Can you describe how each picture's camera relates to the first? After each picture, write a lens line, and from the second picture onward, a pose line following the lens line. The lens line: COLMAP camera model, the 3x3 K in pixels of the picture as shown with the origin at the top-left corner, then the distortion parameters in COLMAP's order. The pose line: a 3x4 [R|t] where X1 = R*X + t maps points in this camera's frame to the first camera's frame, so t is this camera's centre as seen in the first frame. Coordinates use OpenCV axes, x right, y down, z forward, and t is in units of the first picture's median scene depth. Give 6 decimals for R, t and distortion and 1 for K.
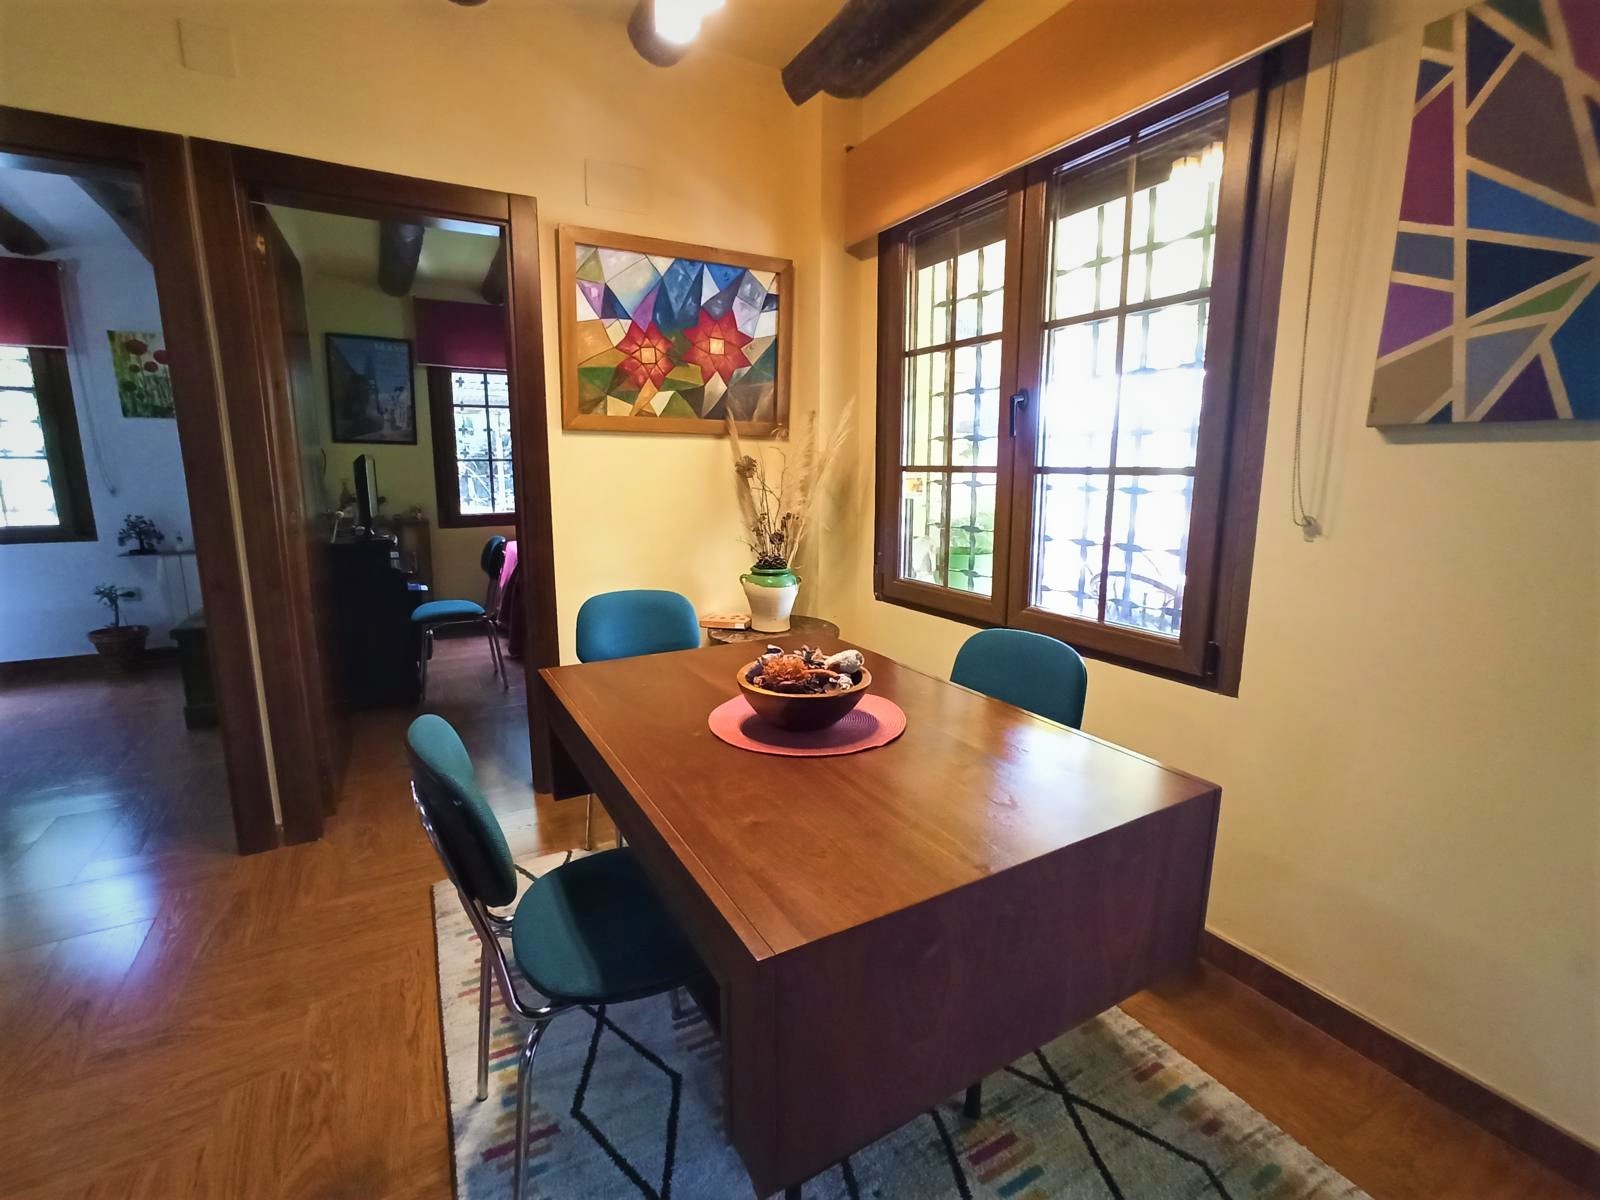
lens RADIAL K [[724.0, 0, 791.7], [0, 724.0, 589.3], [0, 0, 1]] dist [-0.027875, 0.007215]
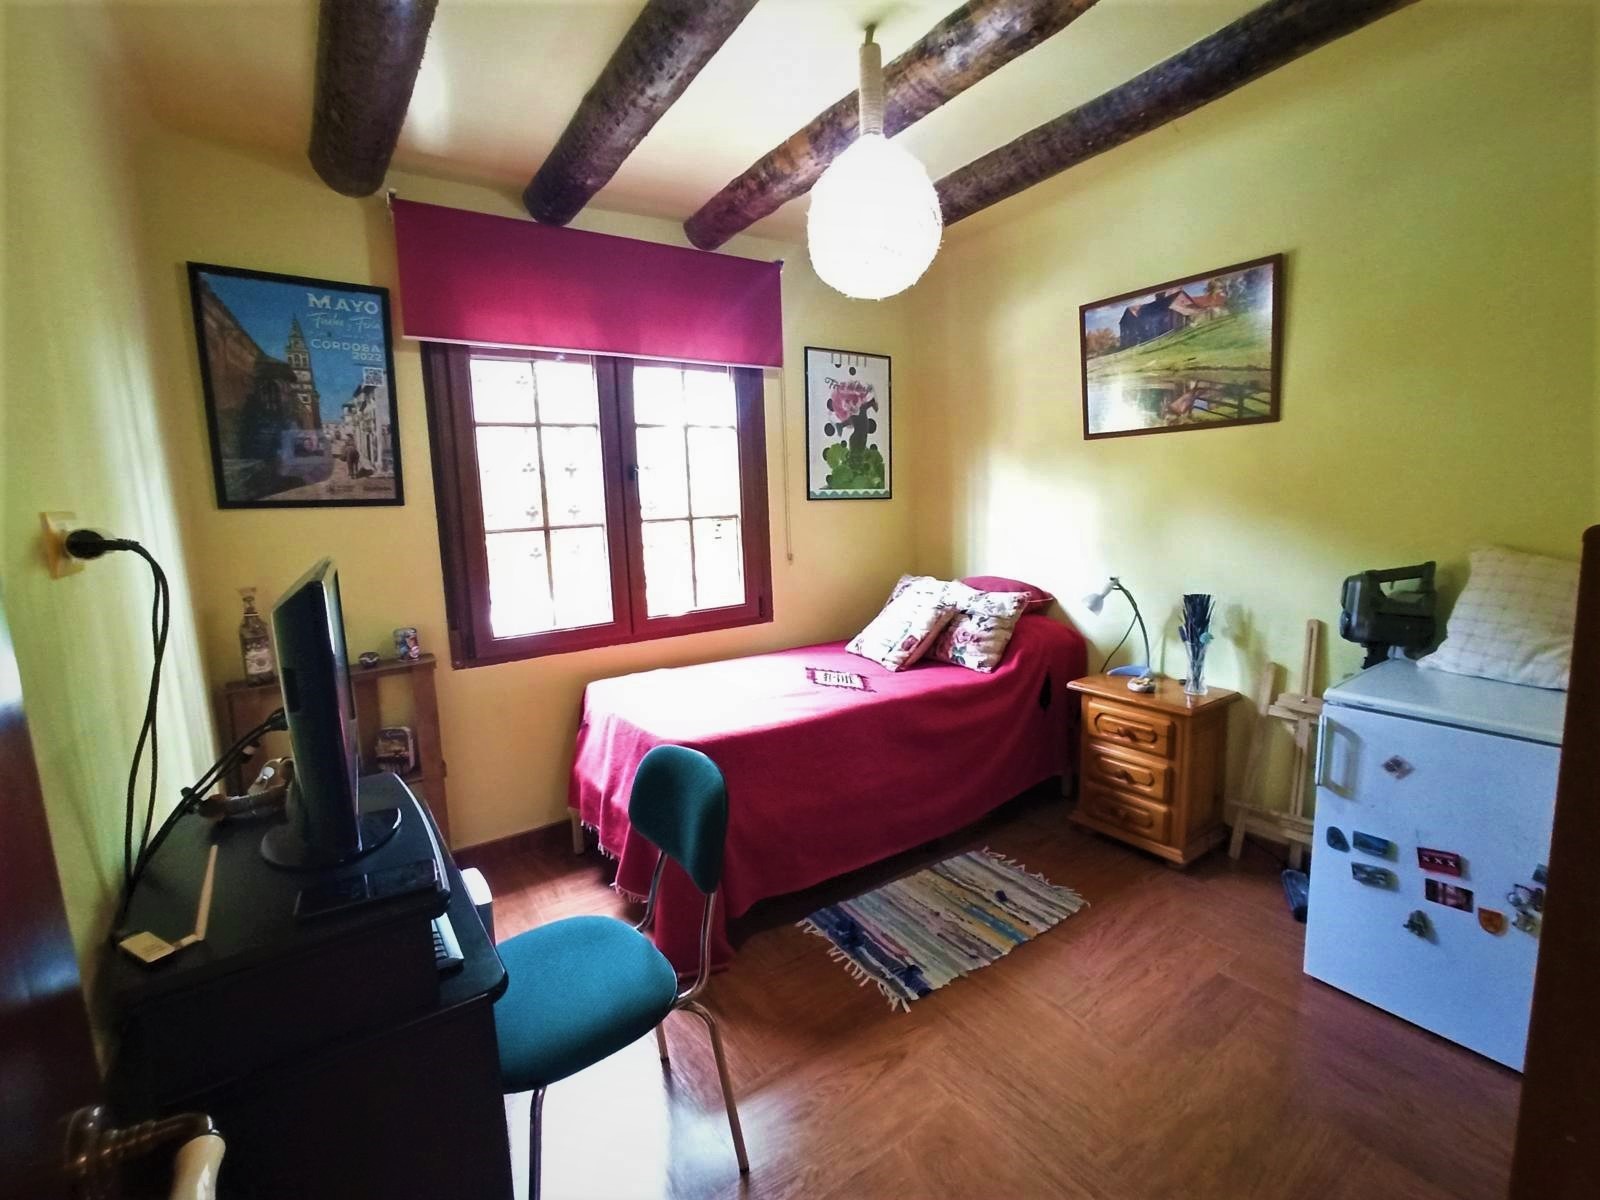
lens RADIAL K [[724.0, 0, 800.2], [0, 724.0, 598.8], [0, 0, 1]] dist [-0.027875, 0.007215]
pose [[0.993124, -0.049210, 0.106220, -0.316483], [0.051984, 0.998371, -0.023509, -0.115016], [-0.104890, 0.028869, 0.994065, 0.499924]]
